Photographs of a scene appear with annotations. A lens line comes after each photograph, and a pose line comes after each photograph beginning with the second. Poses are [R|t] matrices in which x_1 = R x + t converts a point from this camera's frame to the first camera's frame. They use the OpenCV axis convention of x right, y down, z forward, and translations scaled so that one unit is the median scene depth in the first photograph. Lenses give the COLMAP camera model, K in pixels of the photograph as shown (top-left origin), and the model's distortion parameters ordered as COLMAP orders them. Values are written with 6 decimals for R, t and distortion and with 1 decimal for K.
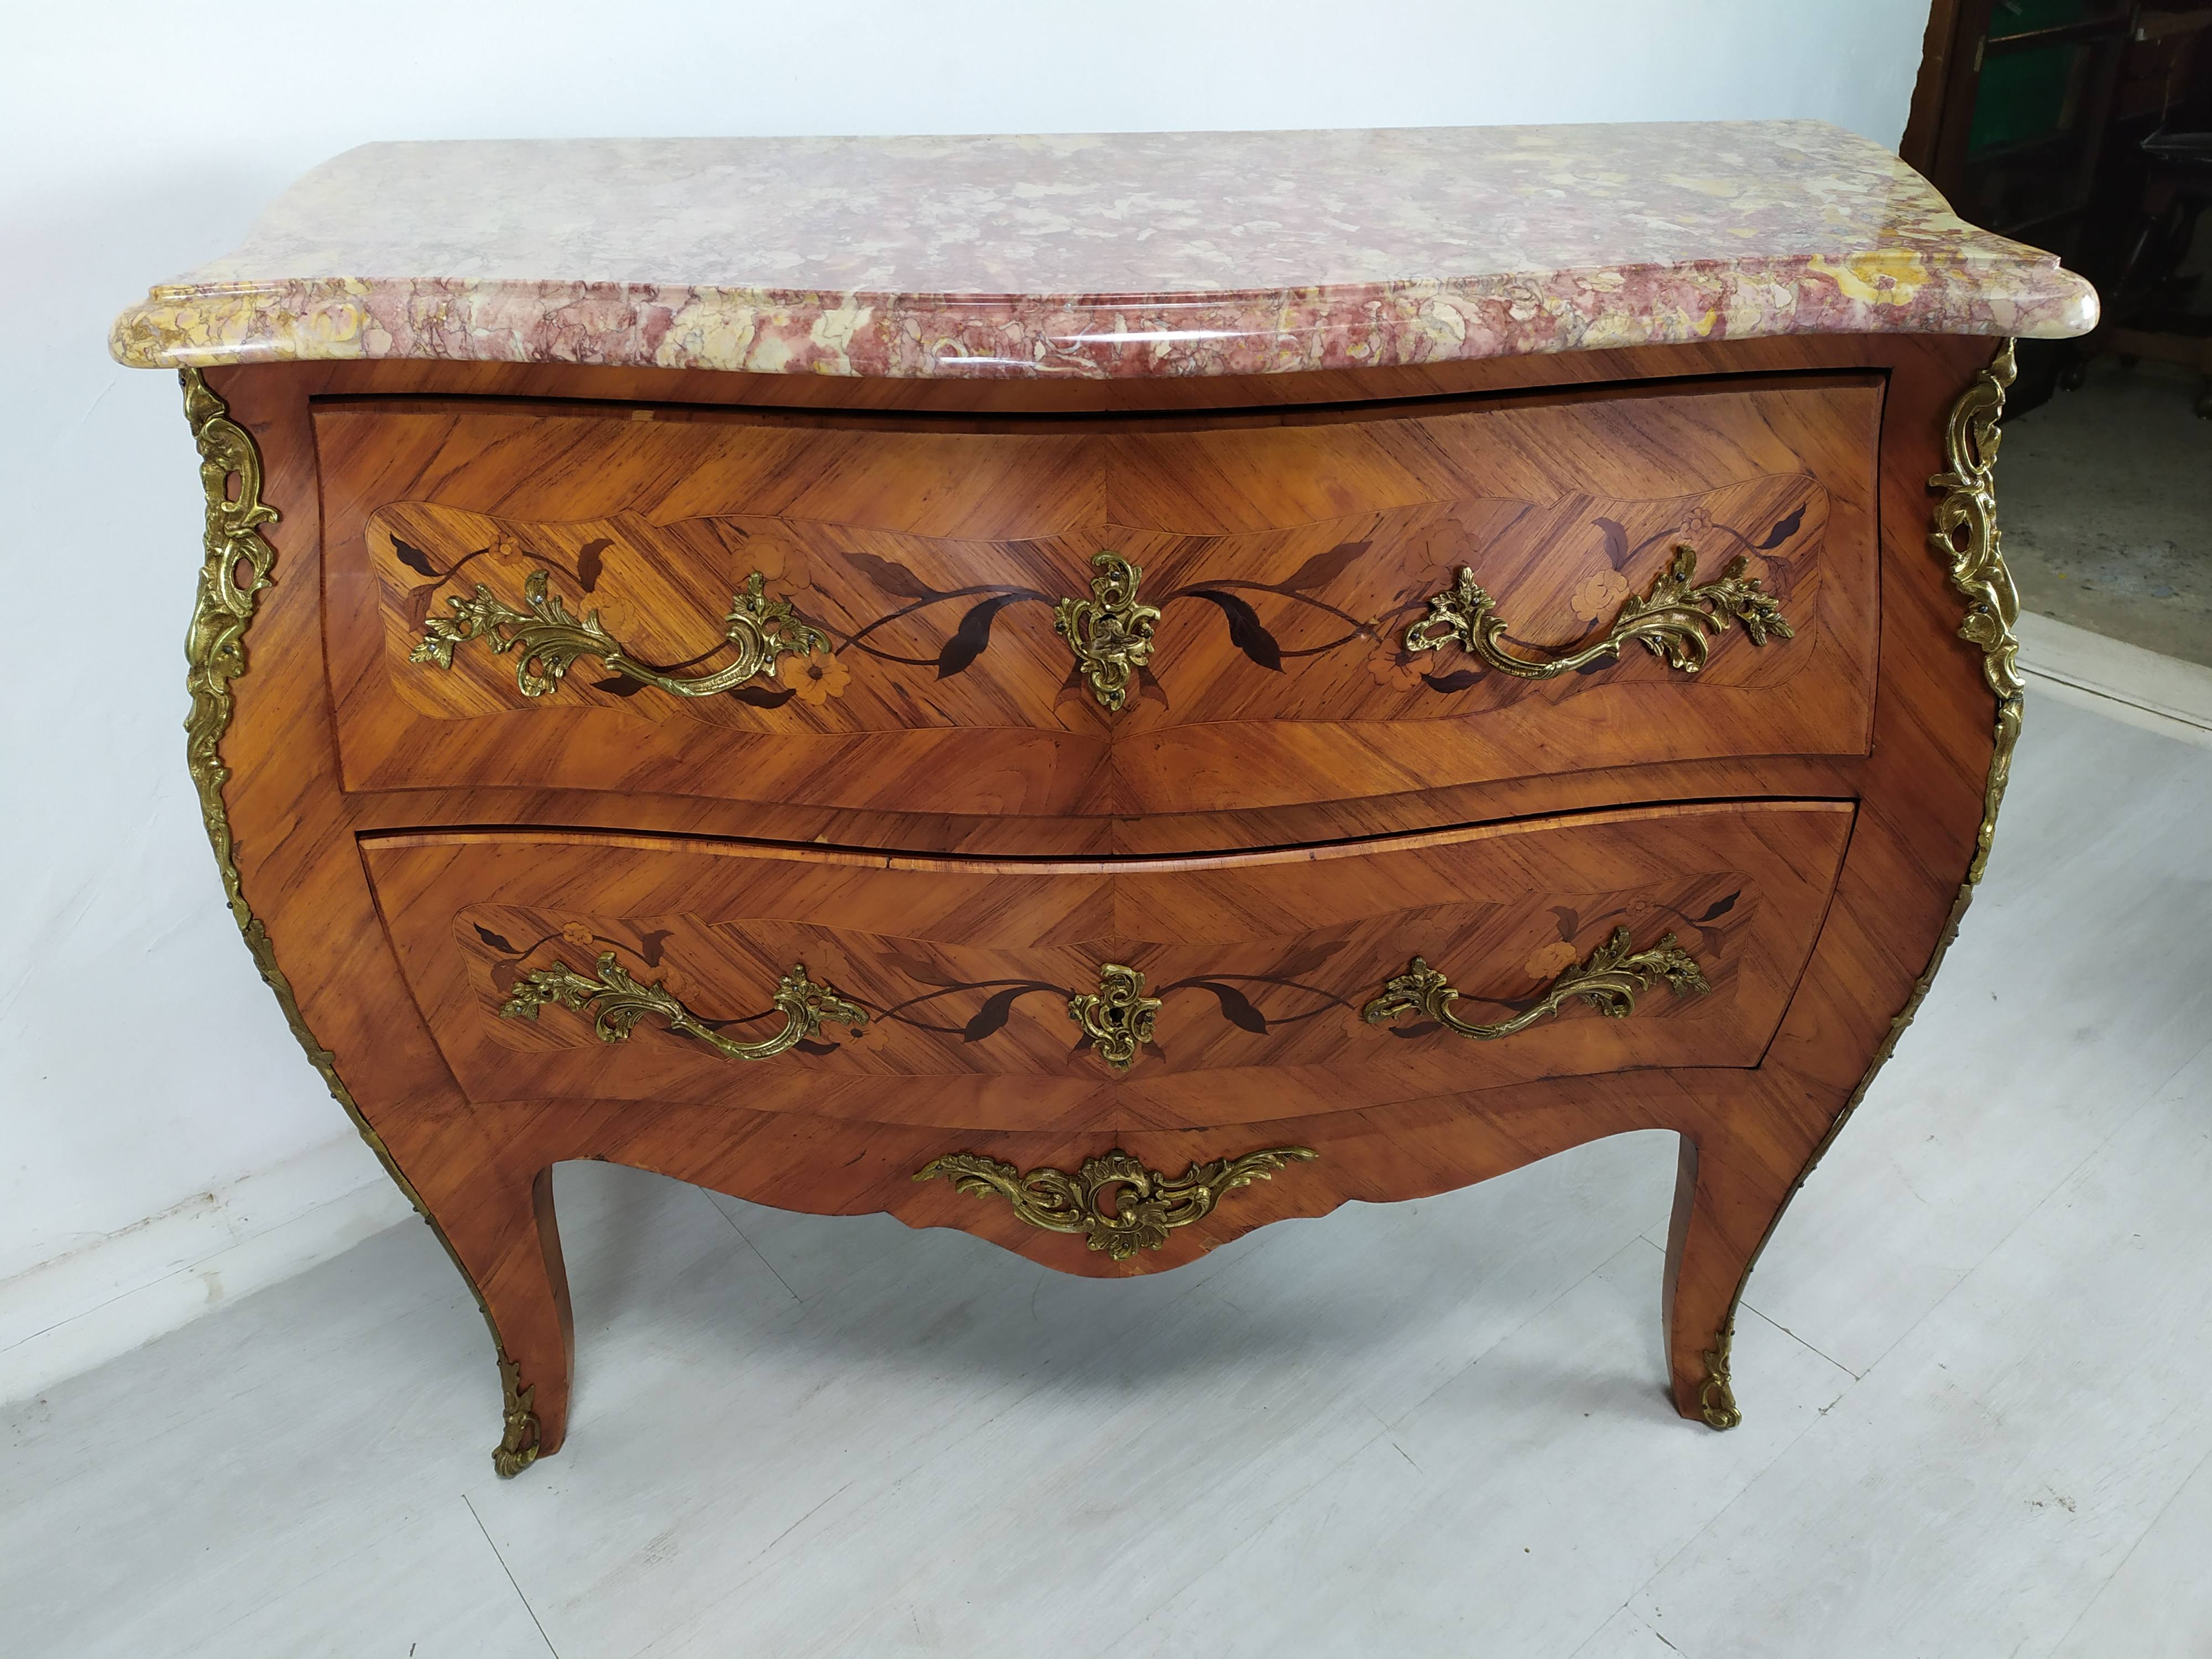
lens RADIAL K [[1671.6, 0, 1120.3], [0, 1671.6, 827.7], [0, 0, 1]] dist [0.048273, -0.058466]
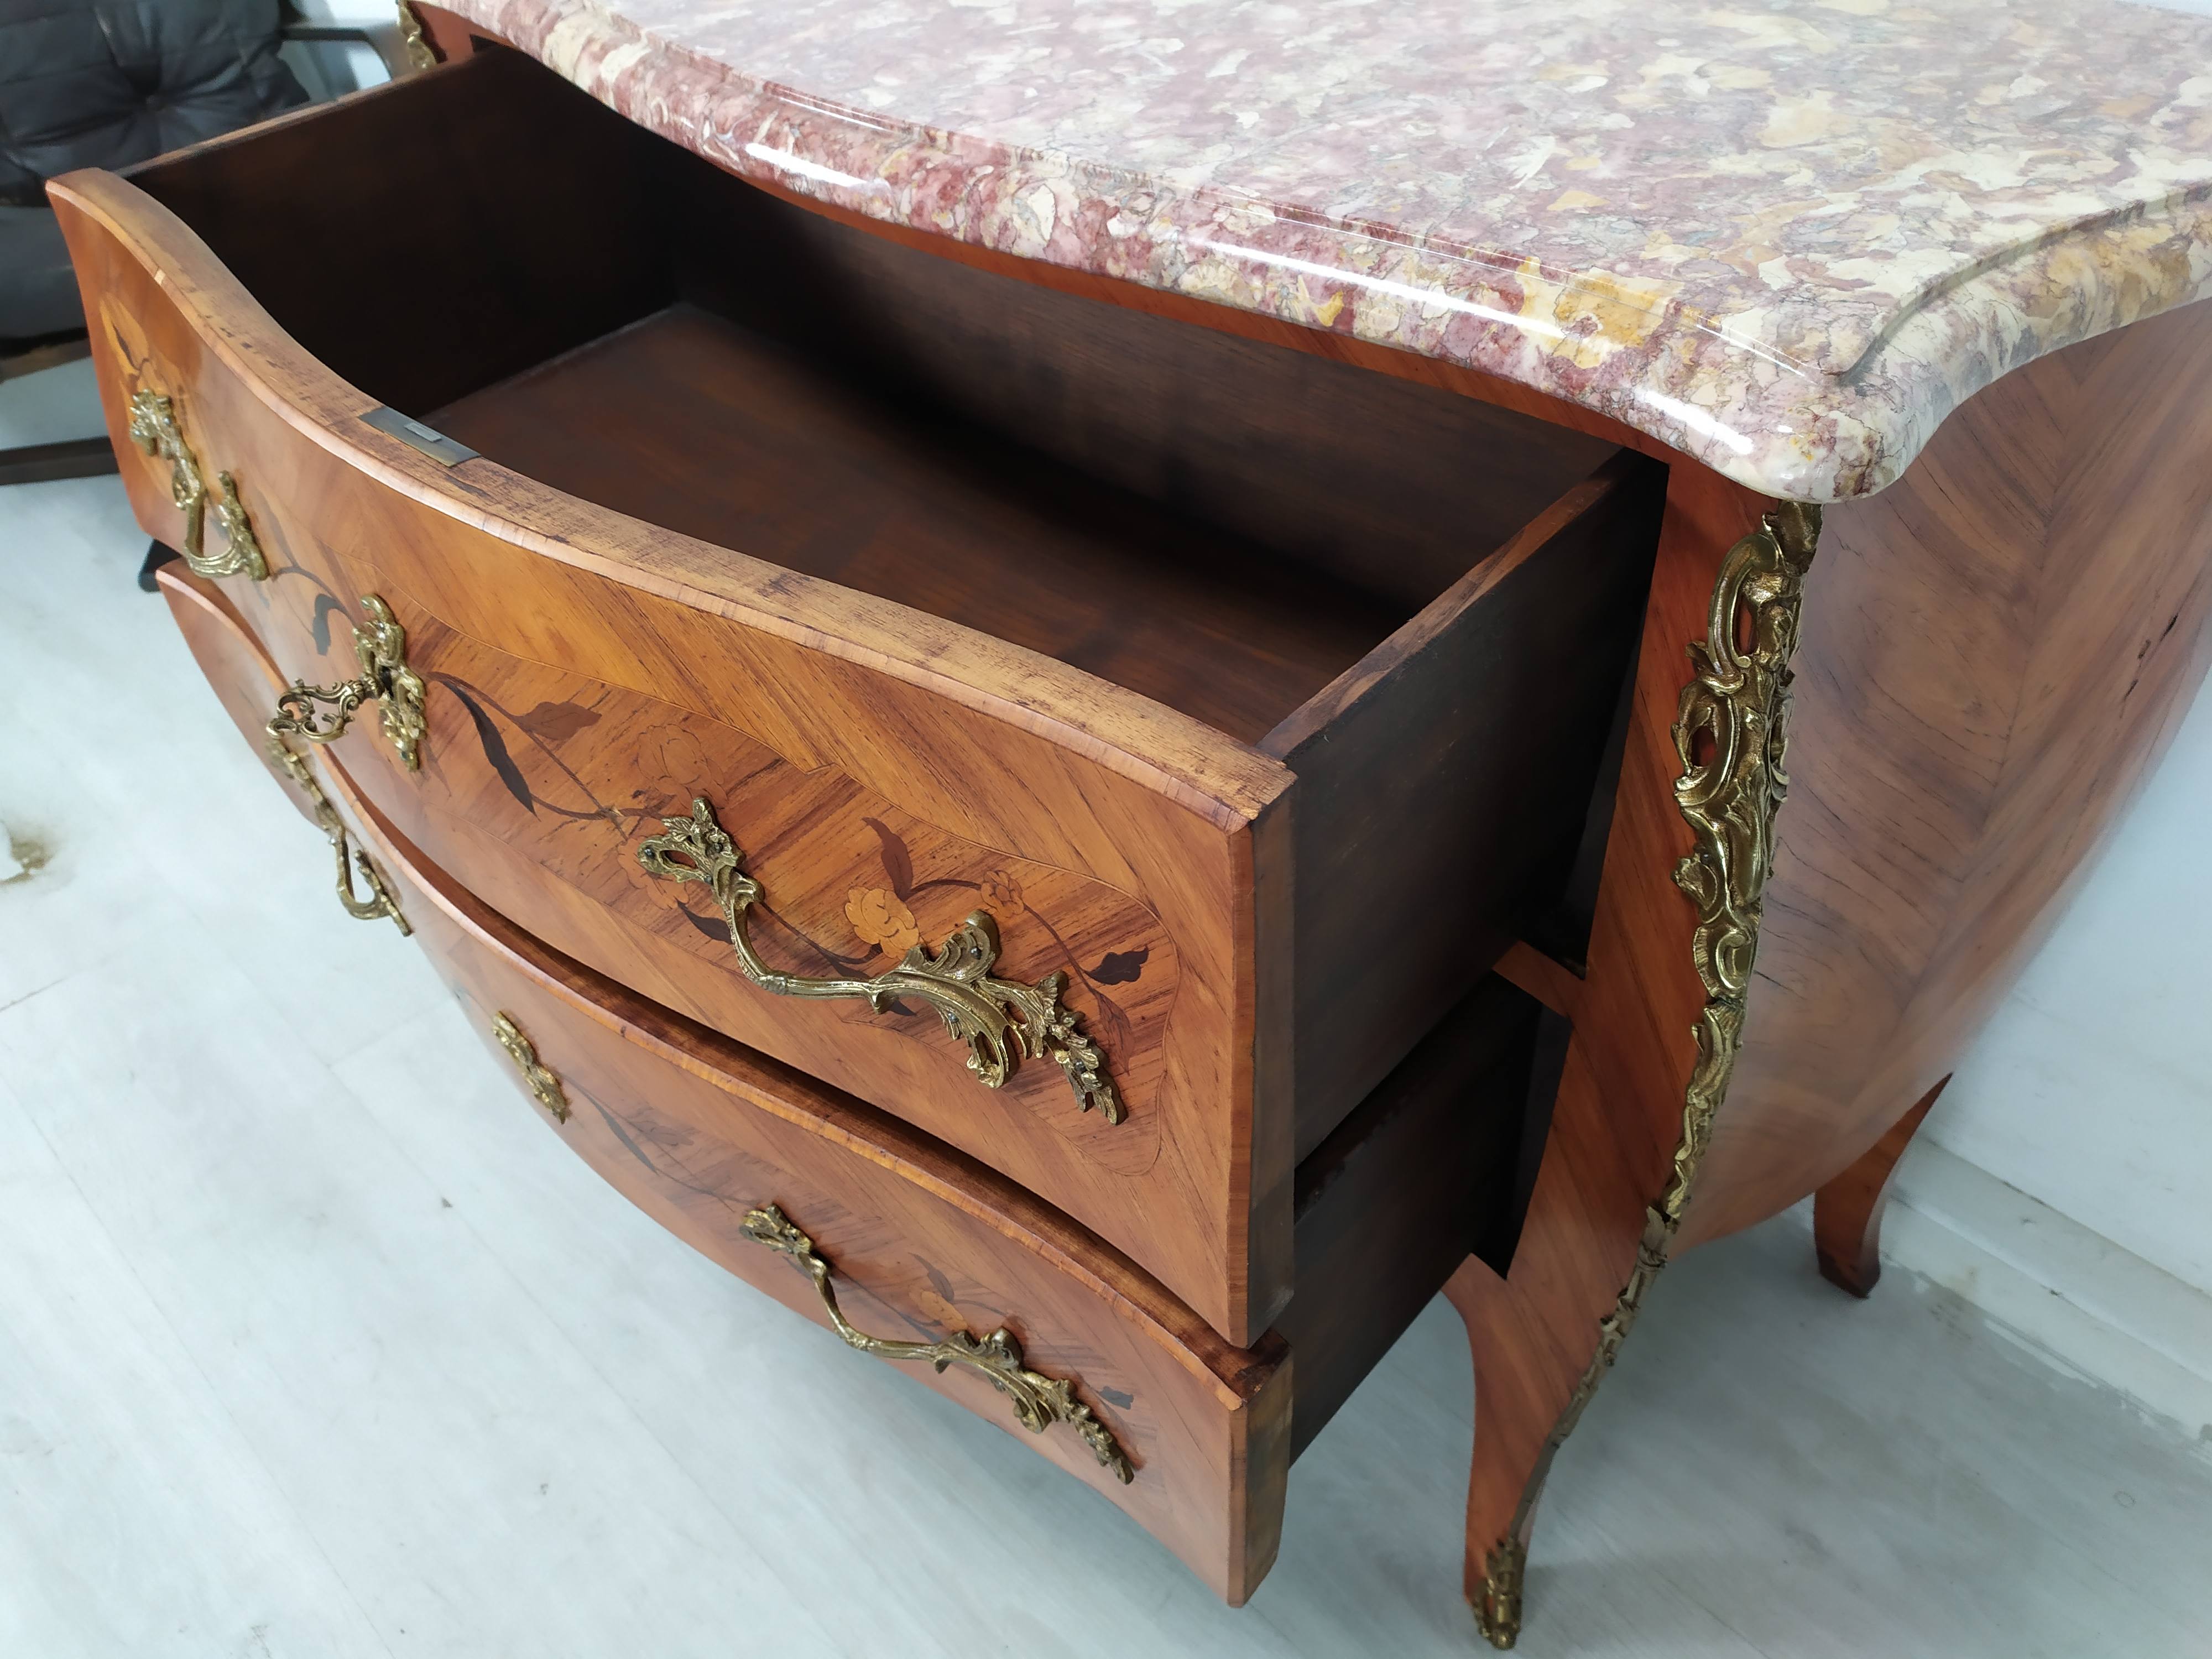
lens RADIAL K [[1641.1, 0, 1127.7], [0, 1641.1, 830.3], [0, 0, 1]] dist [0.039306, -0.002921]
pose [[0.701931, 0.457331, -0.546023, 0.710741], [-0.361019, 0.889297, 0.280743, -0.243207], [0.613969, 0.000062, 0.789331, 0.344279]]
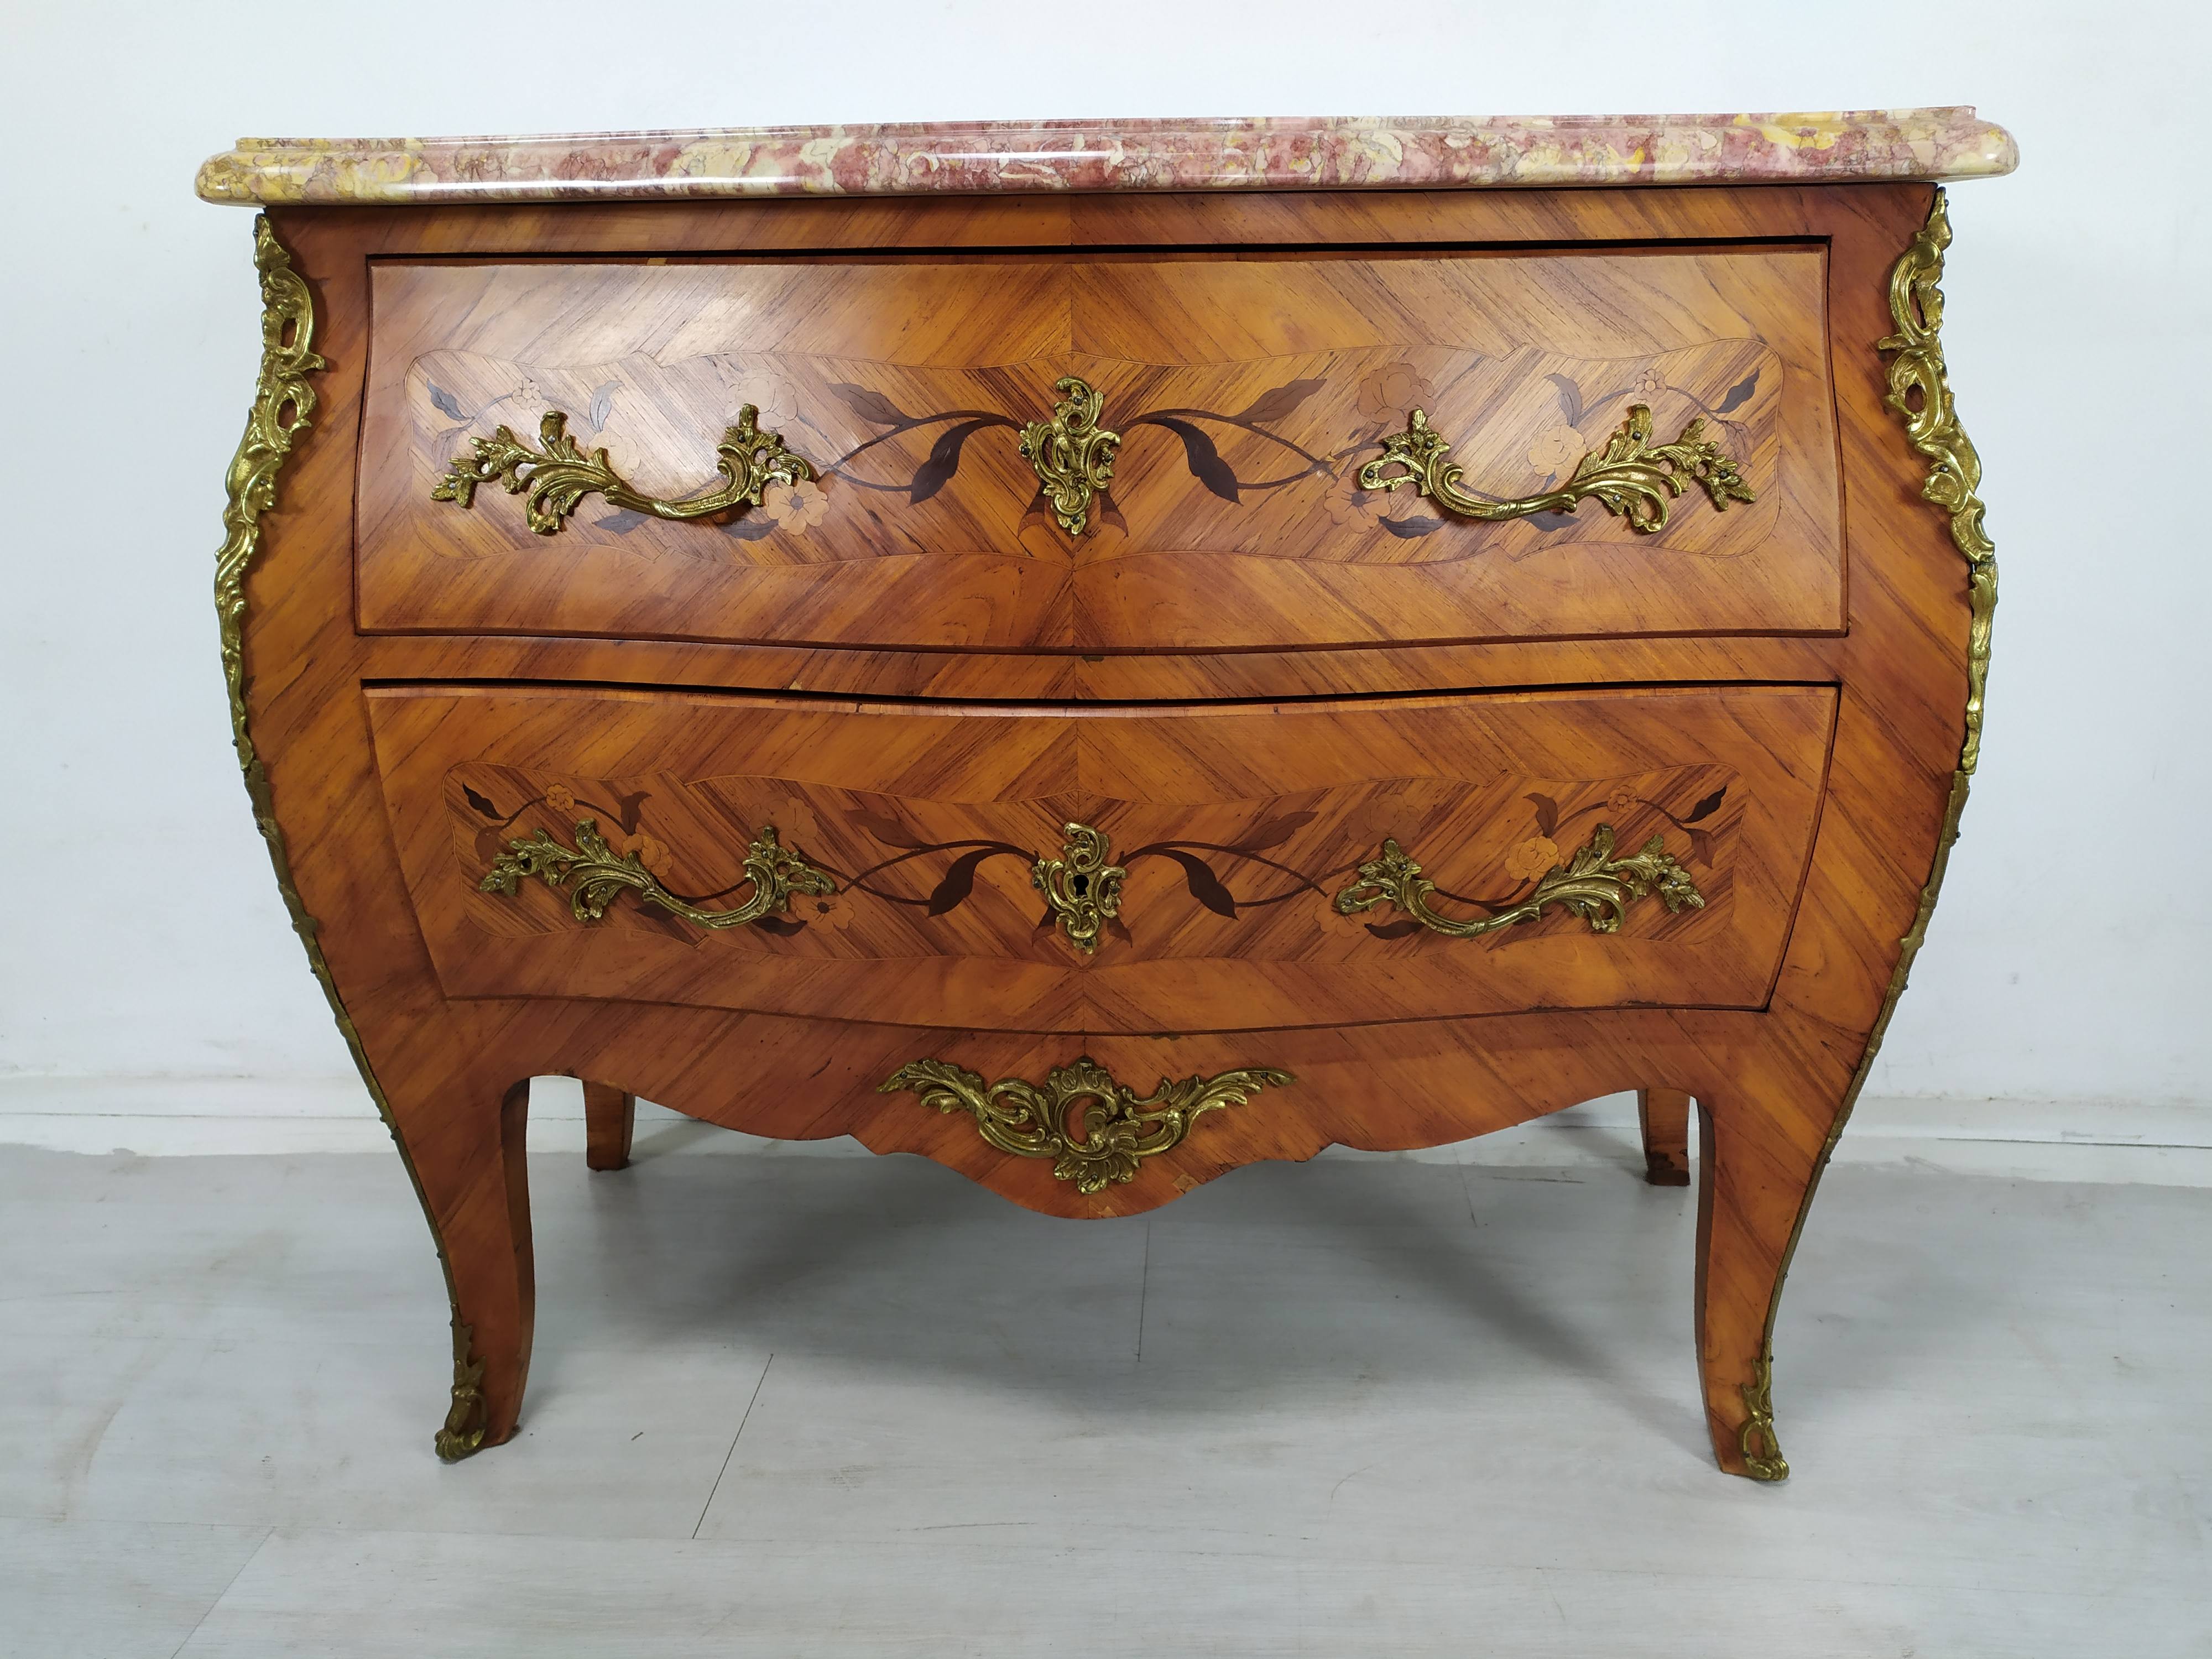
lens RADIAL K [[1671.6, 0, 1120.5], [0, 1671.6, 823.1], [0, 0, 1]] dist [0.048273, -0.058466]
pose [[0.996815, 0.023715, -0.076142, 0.104304], [-0.040553, 0.972842, -0.227889, 0.328772], [0.068670, 0.230251, 0.970705, 0.038575]]
